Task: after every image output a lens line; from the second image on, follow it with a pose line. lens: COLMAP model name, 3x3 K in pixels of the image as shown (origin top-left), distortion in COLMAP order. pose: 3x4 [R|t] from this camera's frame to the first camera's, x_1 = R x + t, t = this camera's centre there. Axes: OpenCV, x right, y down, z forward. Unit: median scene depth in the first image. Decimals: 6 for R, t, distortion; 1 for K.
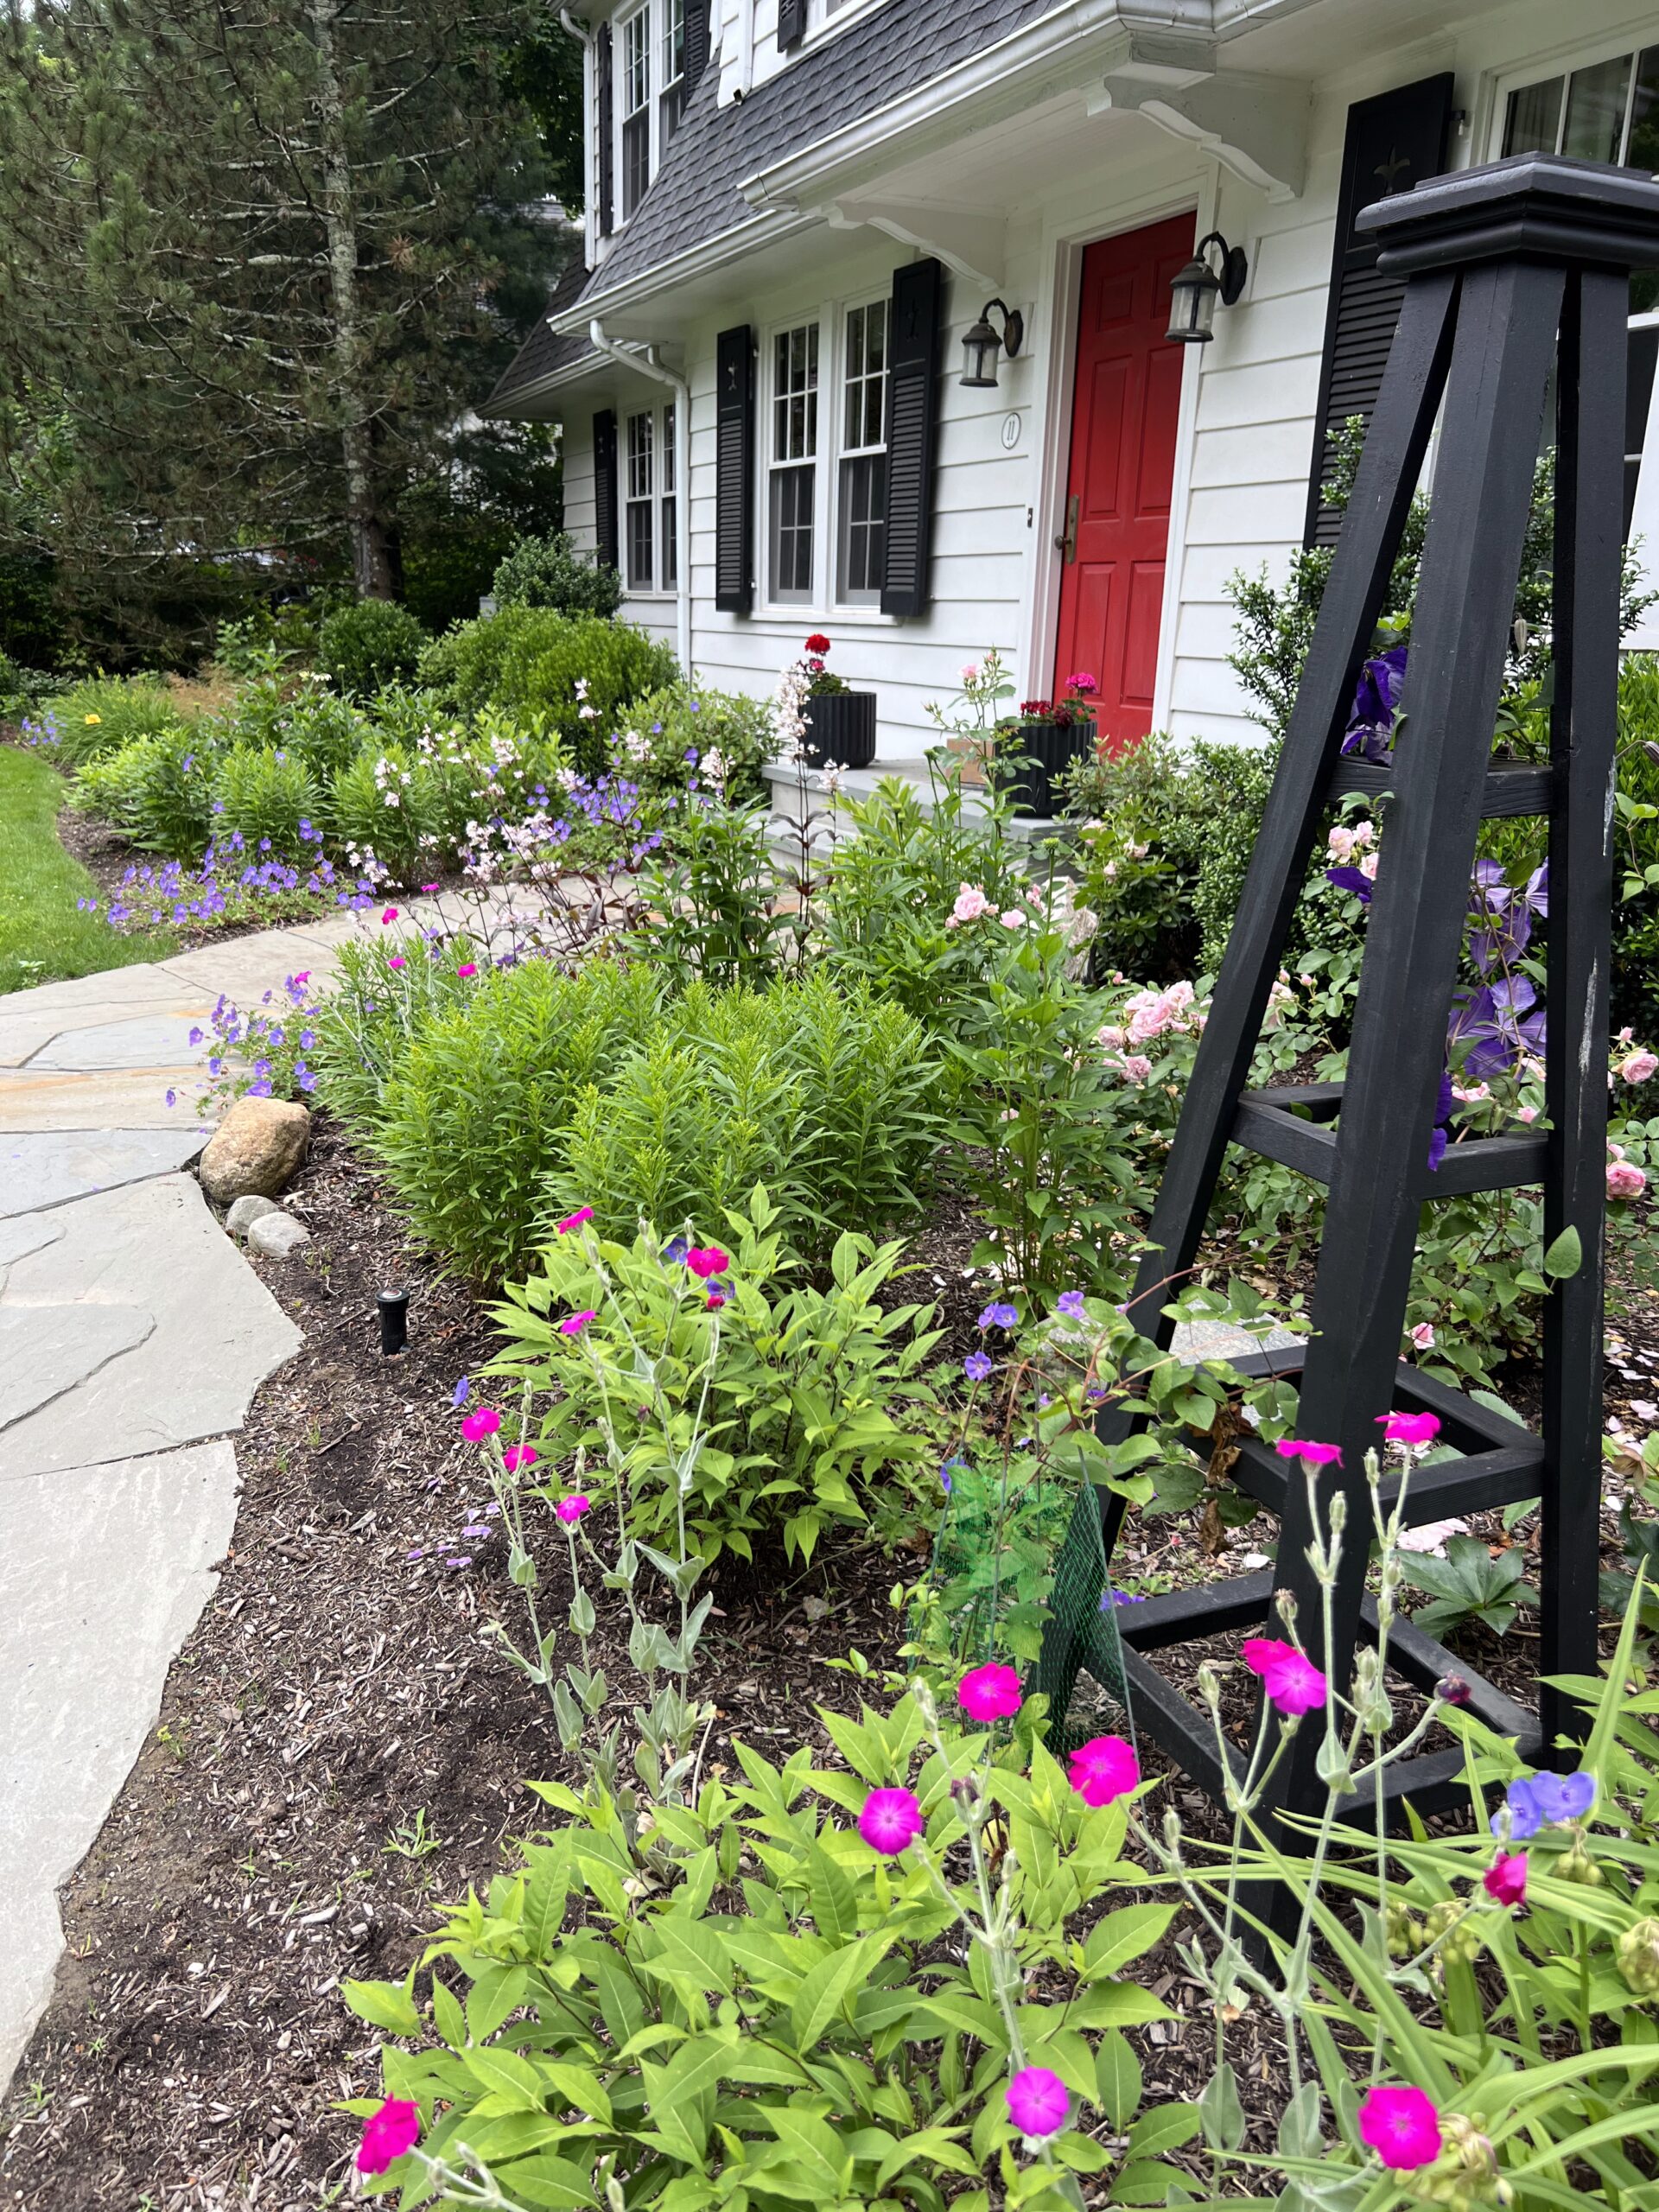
lens RADIAL K [[1693.5, 0, 826.9], [0, 1693.5, 1106.3], [0, 0, 1]] dist [0.020764, -0.025861]
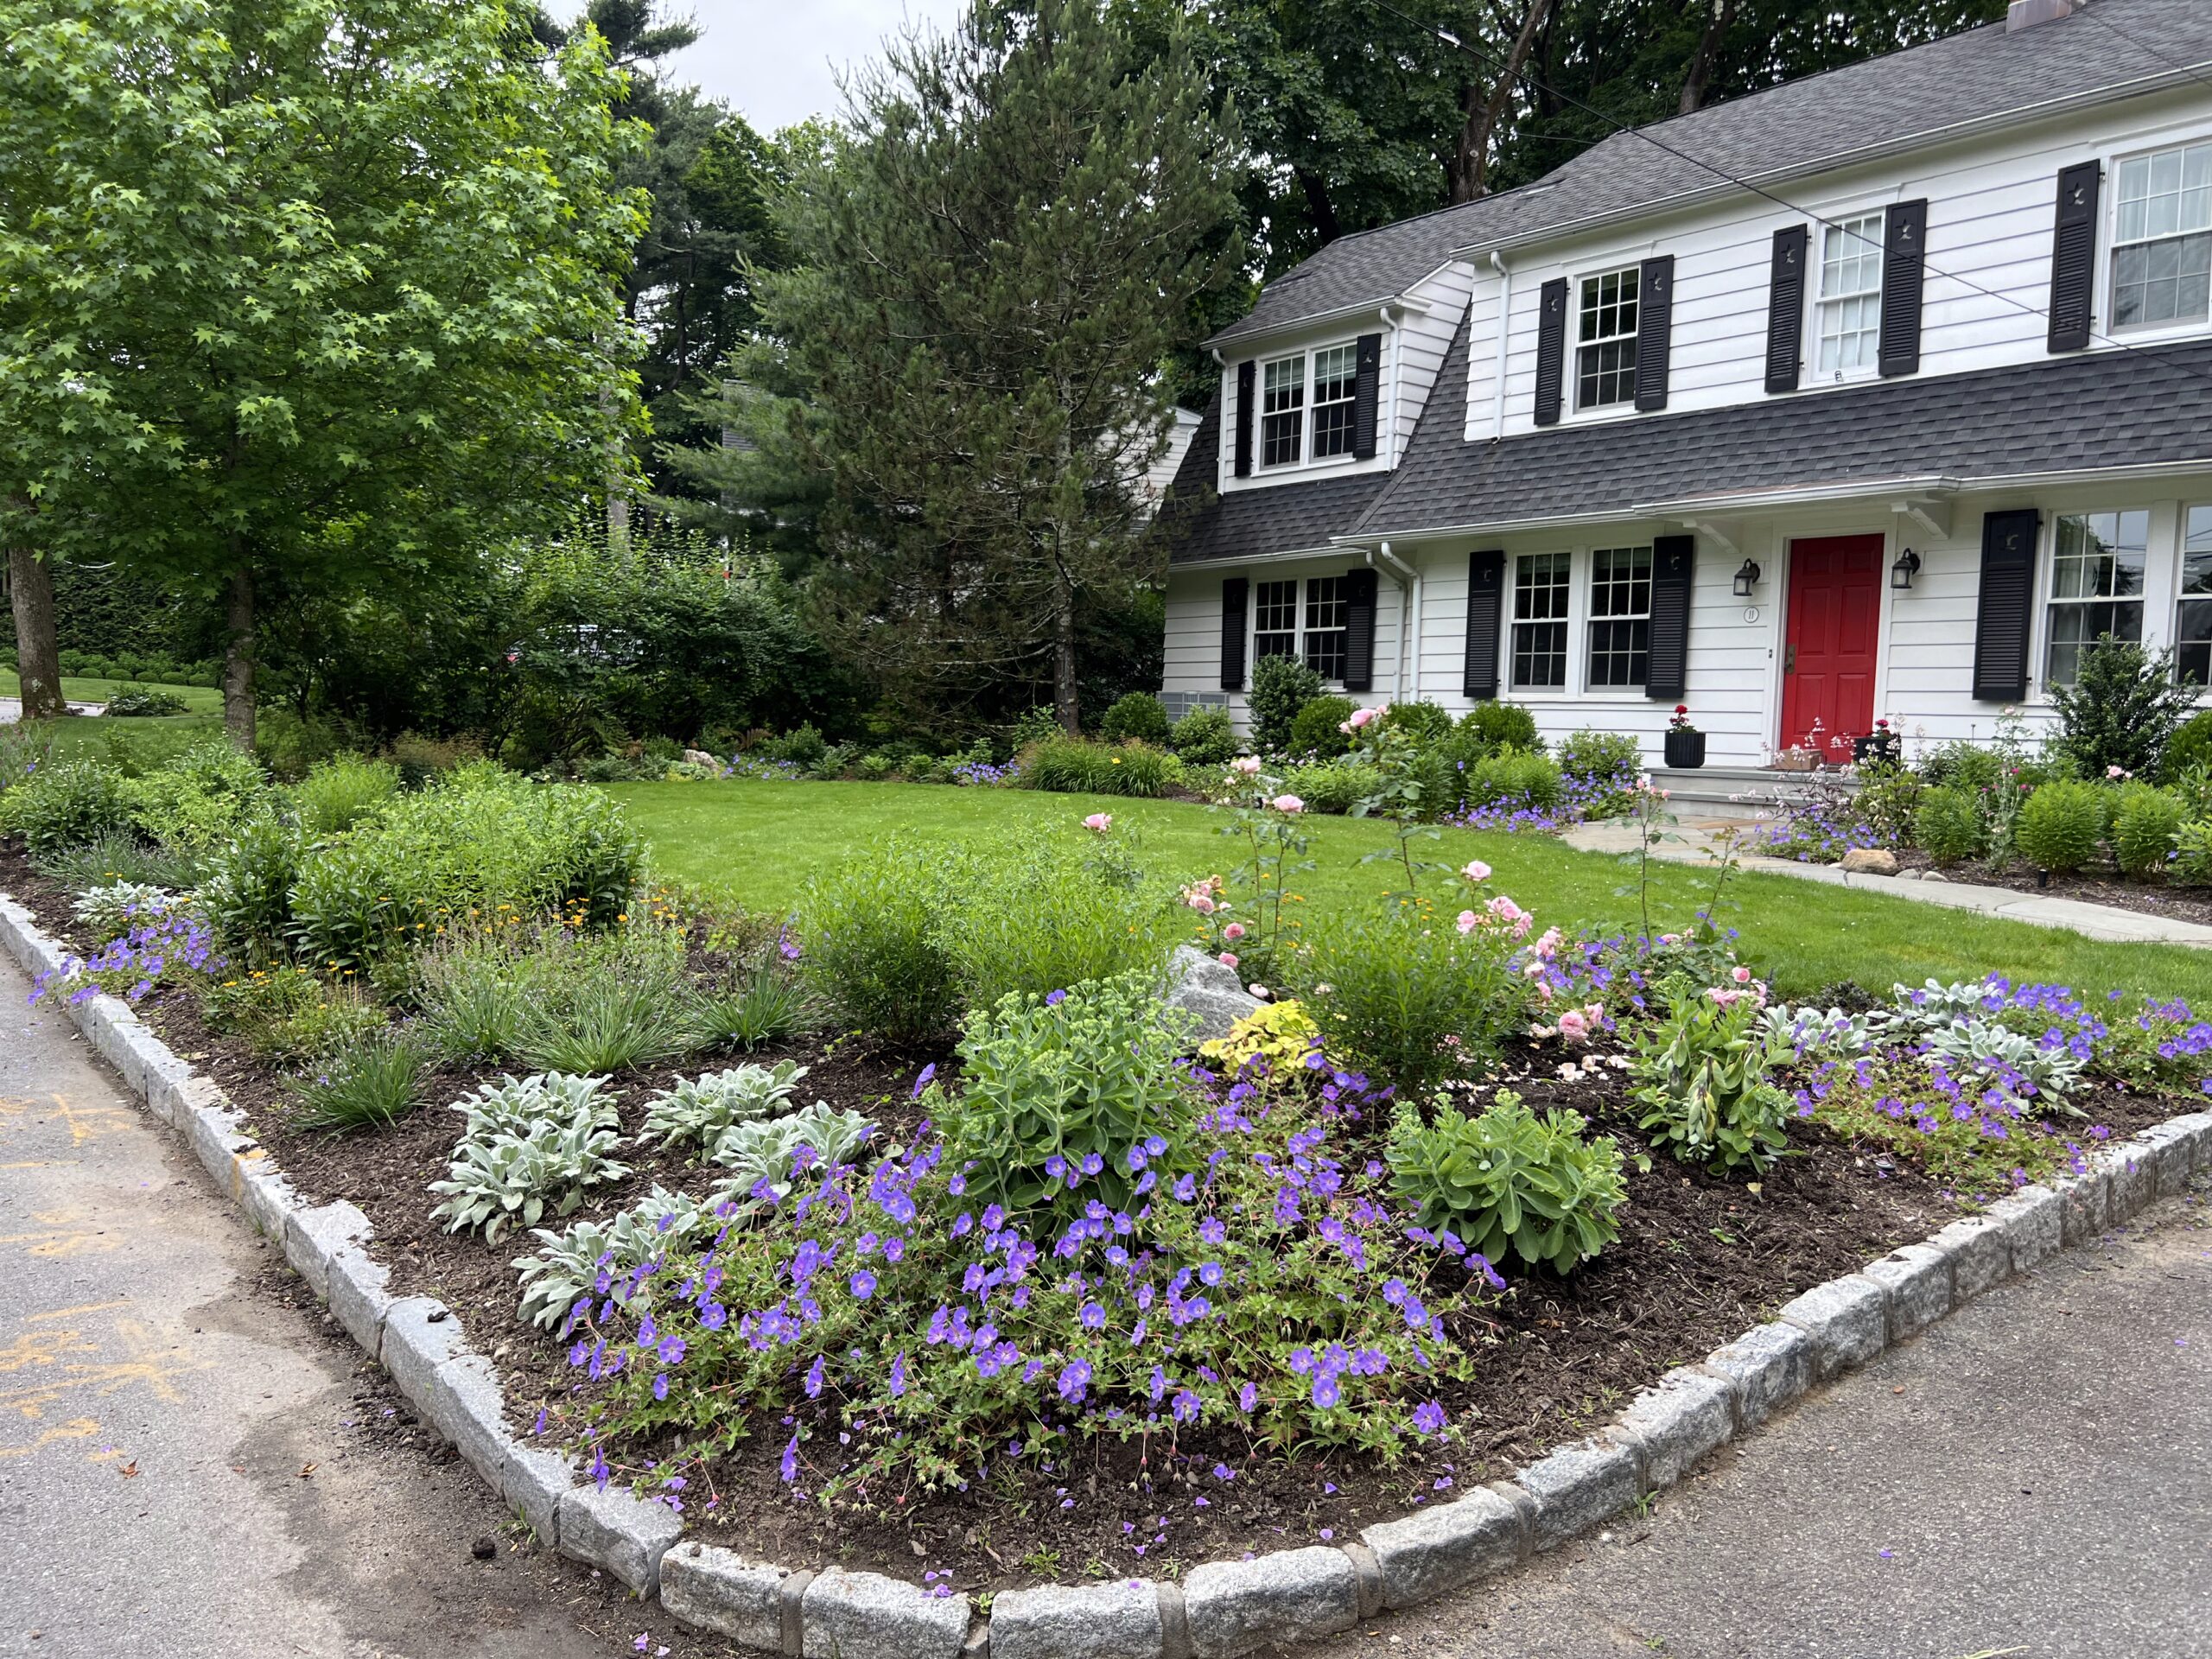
lens RADIAL K [[1693.5, 0, 1106.4], [0, 1693.5, 832.6], [0, 0, 1]] dist [0.020764, -0.025861]
pose [[0.967444, -0.021736, 0.252152, -1.132406], [0.073873, 0.977171, -0.199198, 0.218683], [-0.242065, 0.211340, 0.946963, -0.712244]]
